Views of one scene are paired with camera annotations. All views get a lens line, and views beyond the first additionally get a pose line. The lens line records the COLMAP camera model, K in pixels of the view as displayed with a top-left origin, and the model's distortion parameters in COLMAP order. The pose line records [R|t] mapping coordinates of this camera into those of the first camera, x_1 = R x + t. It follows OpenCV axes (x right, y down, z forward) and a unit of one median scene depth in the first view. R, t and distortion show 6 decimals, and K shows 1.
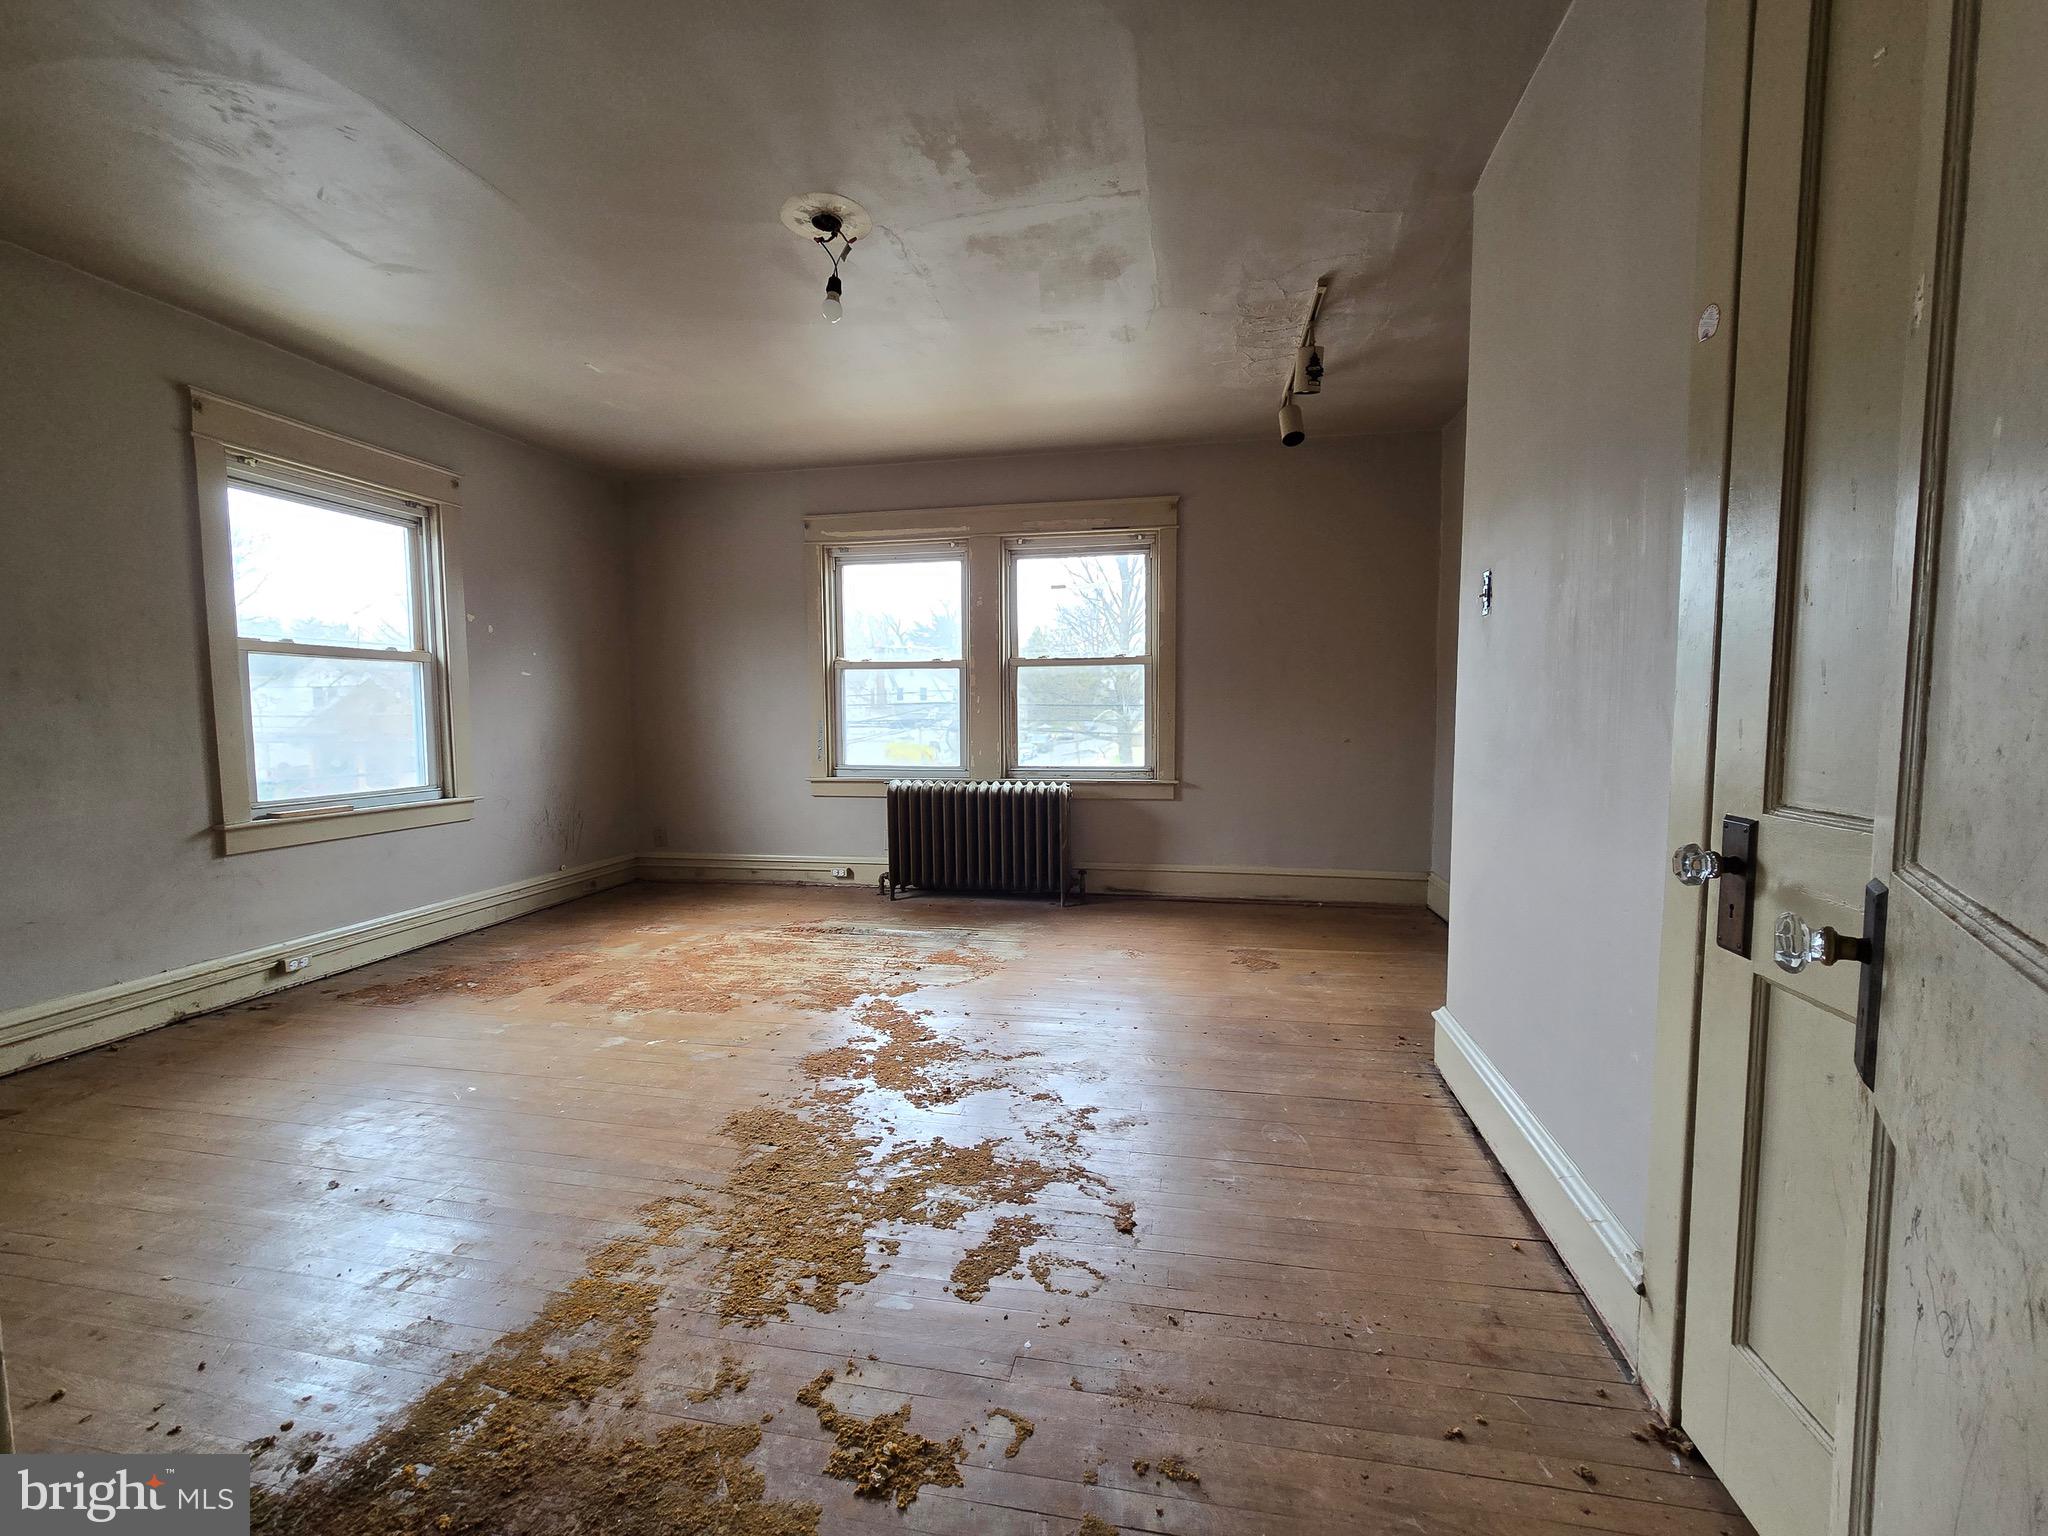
lens RADIAL K [[831.2, 0, 1031.2], [0, 831.2, 772.8], [0, 0, 1]] dist [0.001363, -0.000025]
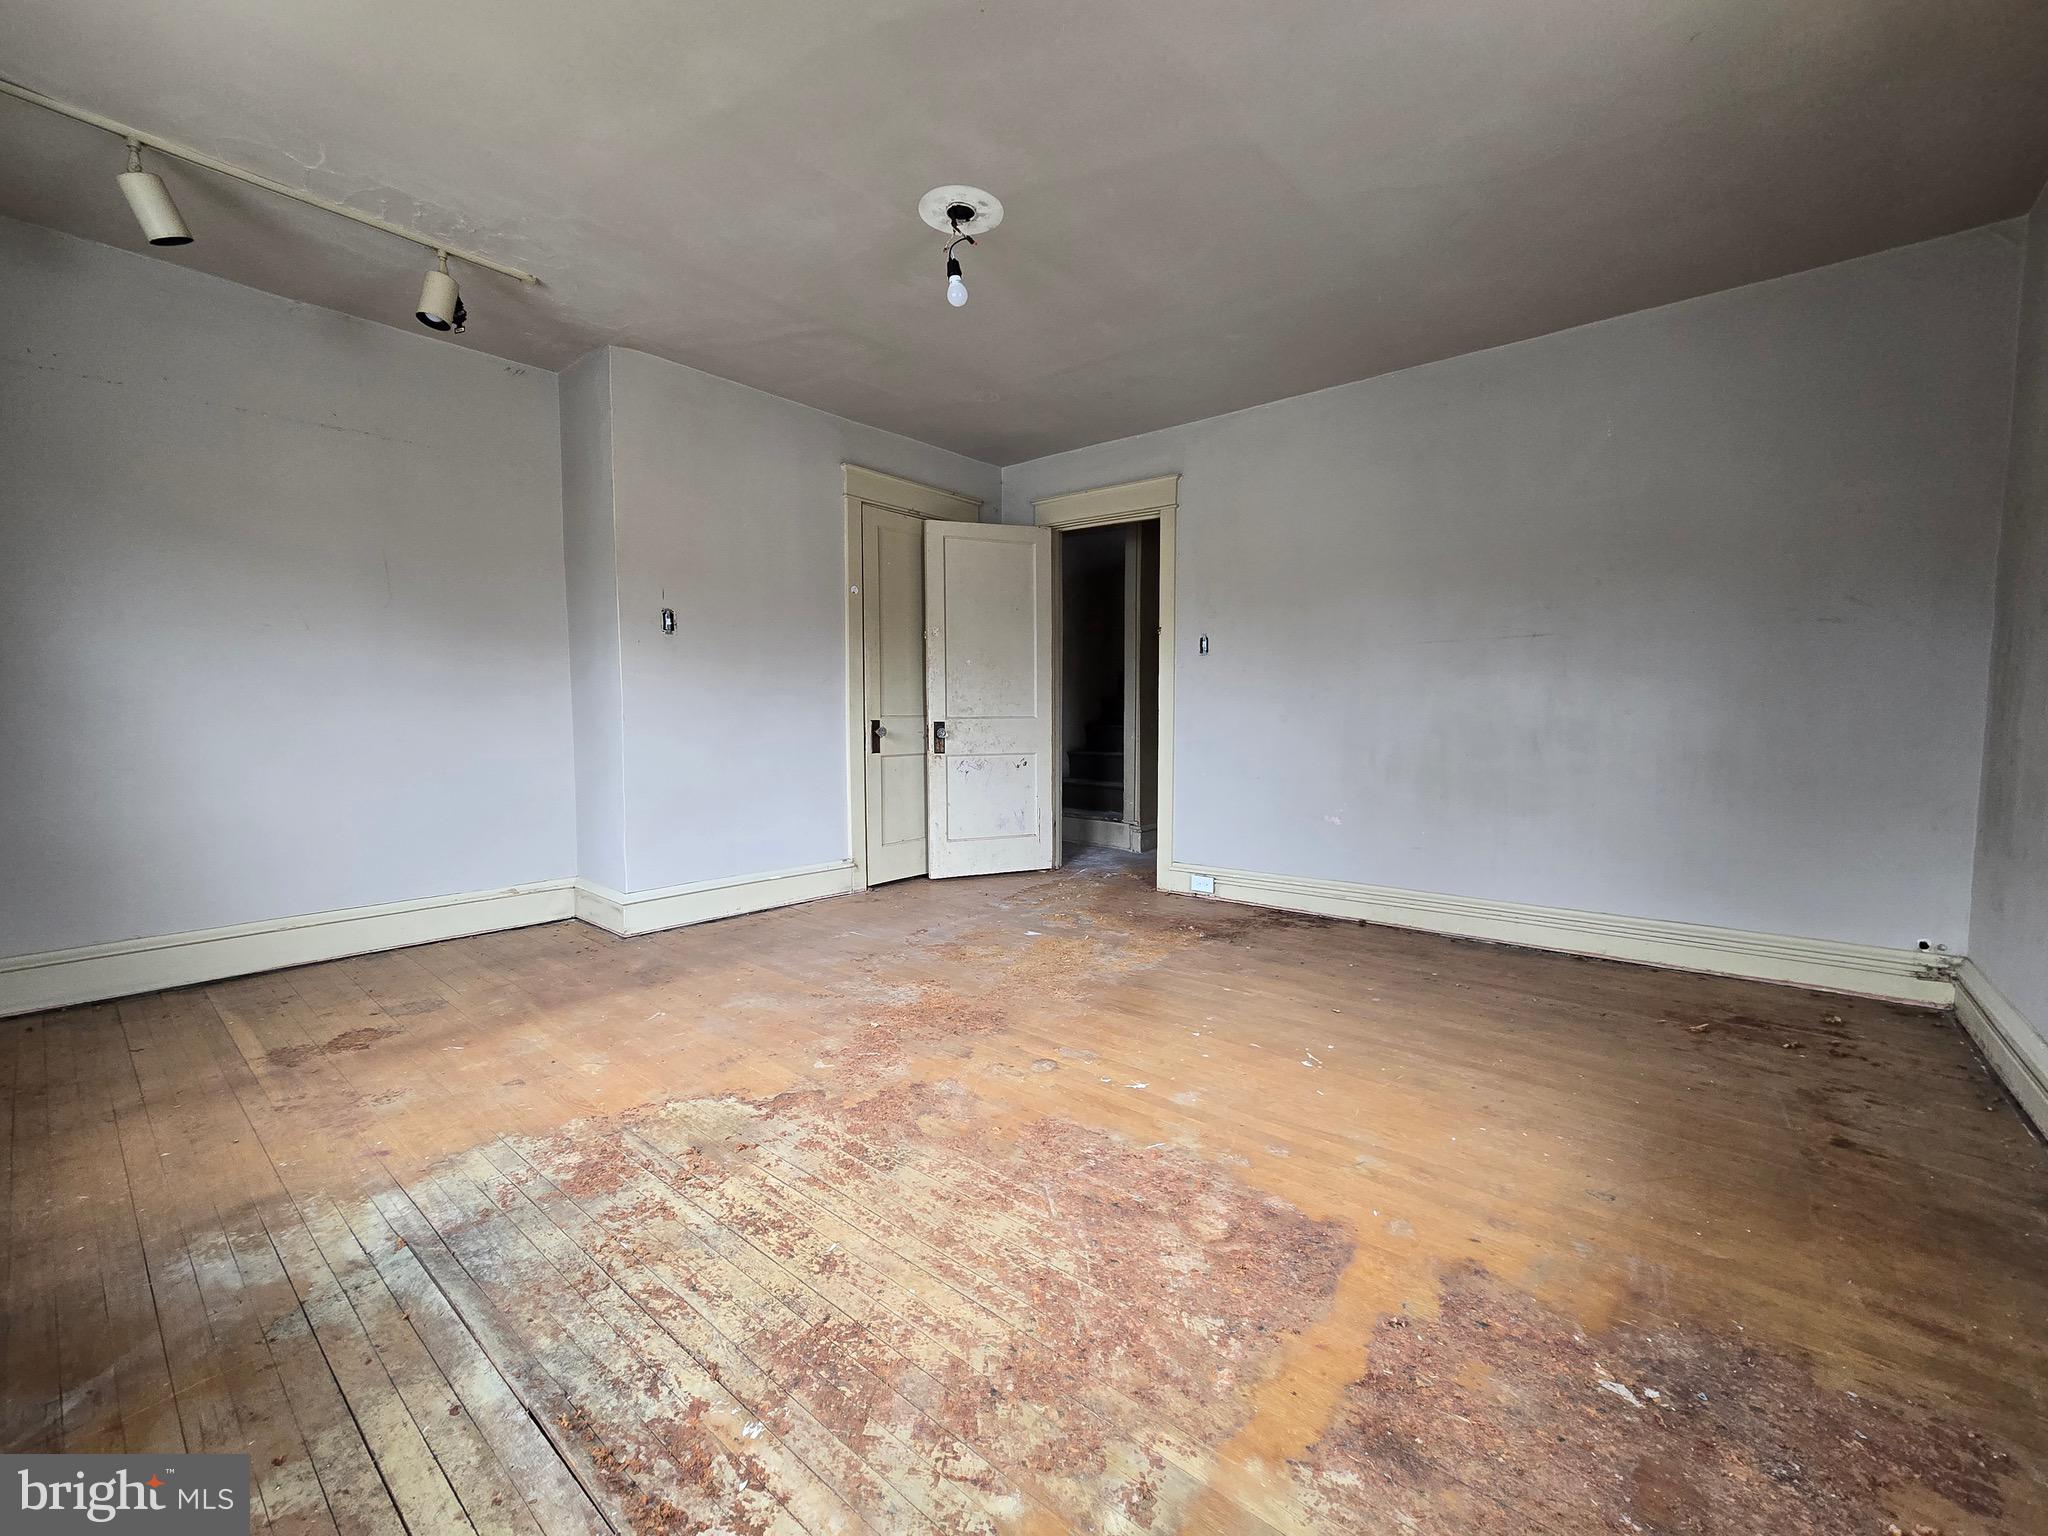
lens RADIAL K [[831.2, 0, 1025.0], [0, 831.2, 771.9], [0, 0, 1]] dist [0.001363, -0.000025]
pose [[-0.867793, -0.031936, 0.495898, -0.578729], [0.041519, 0.989783, 0.136399, -0.070970], [-0.495188, 0.138956, -0.857601, 1.318812]]
